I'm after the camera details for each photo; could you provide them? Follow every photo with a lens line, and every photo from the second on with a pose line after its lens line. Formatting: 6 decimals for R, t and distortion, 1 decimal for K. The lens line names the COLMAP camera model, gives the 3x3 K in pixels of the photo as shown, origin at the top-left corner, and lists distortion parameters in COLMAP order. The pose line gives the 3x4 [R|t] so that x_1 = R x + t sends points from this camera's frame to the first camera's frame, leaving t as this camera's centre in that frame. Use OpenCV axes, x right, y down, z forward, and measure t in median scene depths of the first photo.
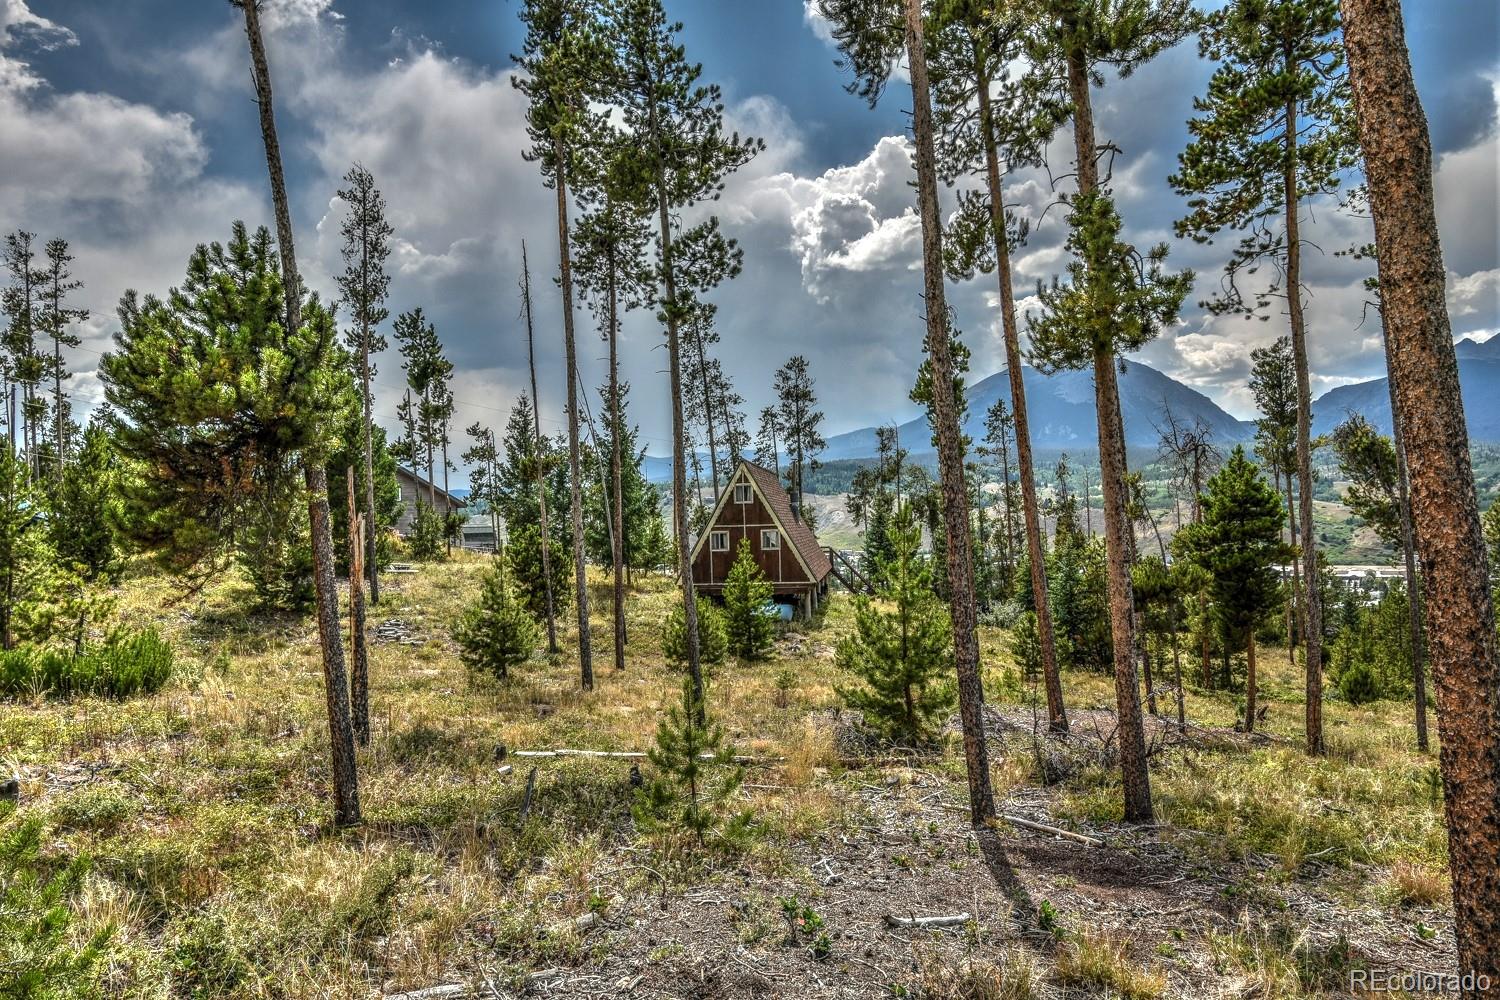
lens RADIAL K [[925.1, 0, 750.5], [0, 925.1, 495.5], [0, 0, 1]] dist [0.000594, 0.002777]
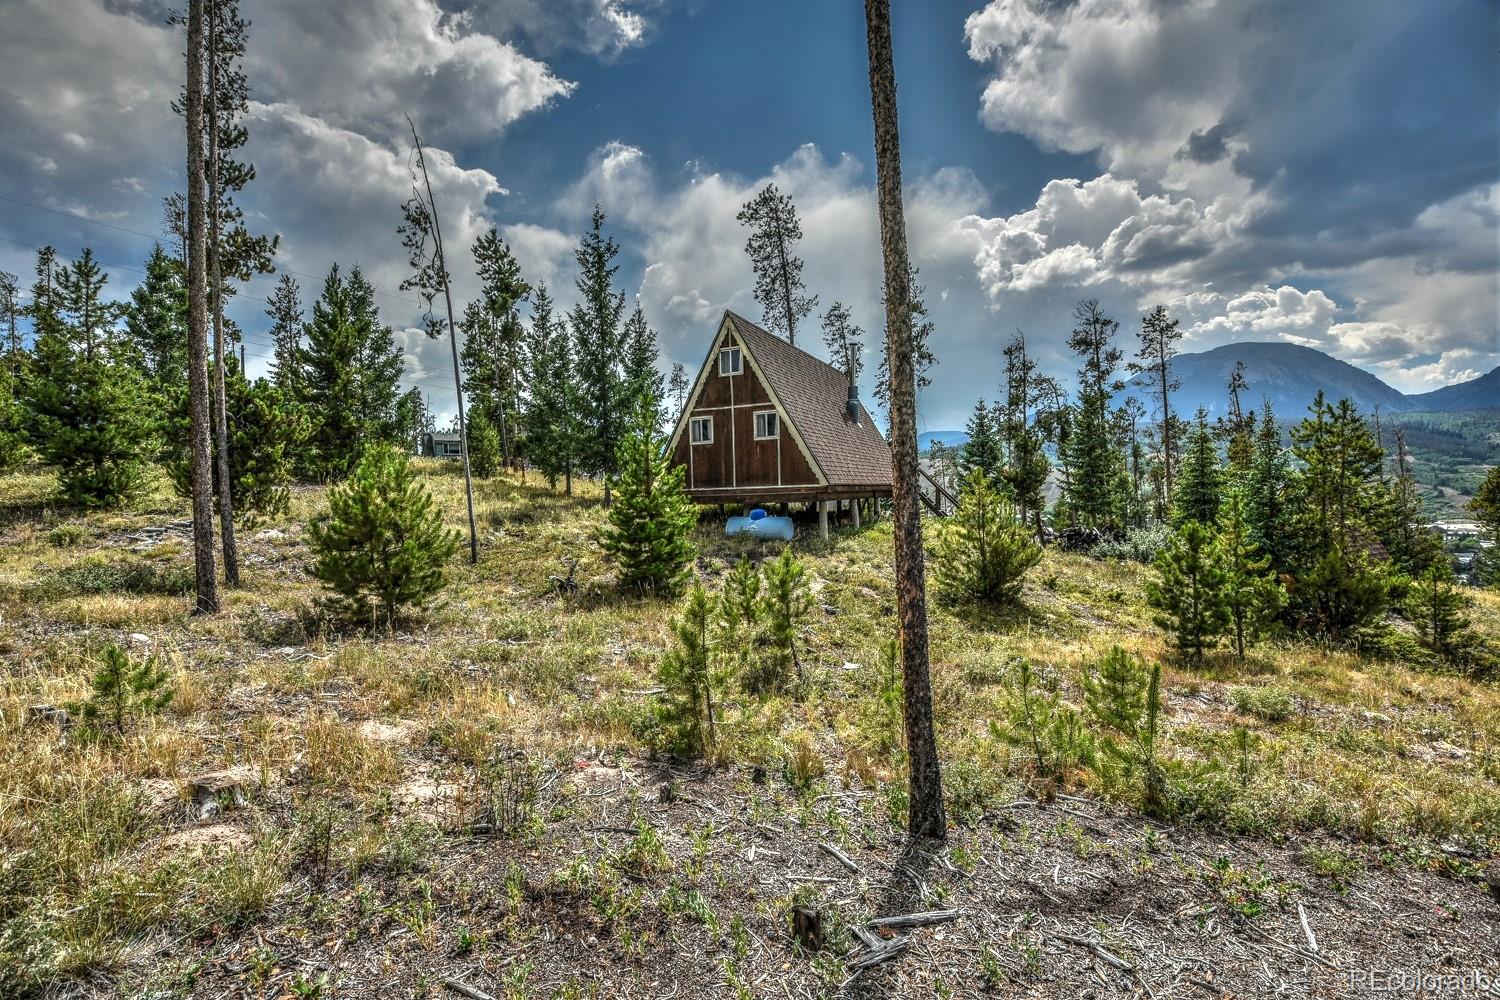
lens RADIAL K [[671.8, 0, 744.7], [0, 671.8, 503.5], [0, 0, 1]] dist [-0.002424, -0.019357]
pose [[0.955136, 0.002369, -0.296157, 0.154662], [0.012152, 0.998812, 0.047180, 0.082050], [0.295917, -0.048663, 0.953973, 0.506152]]
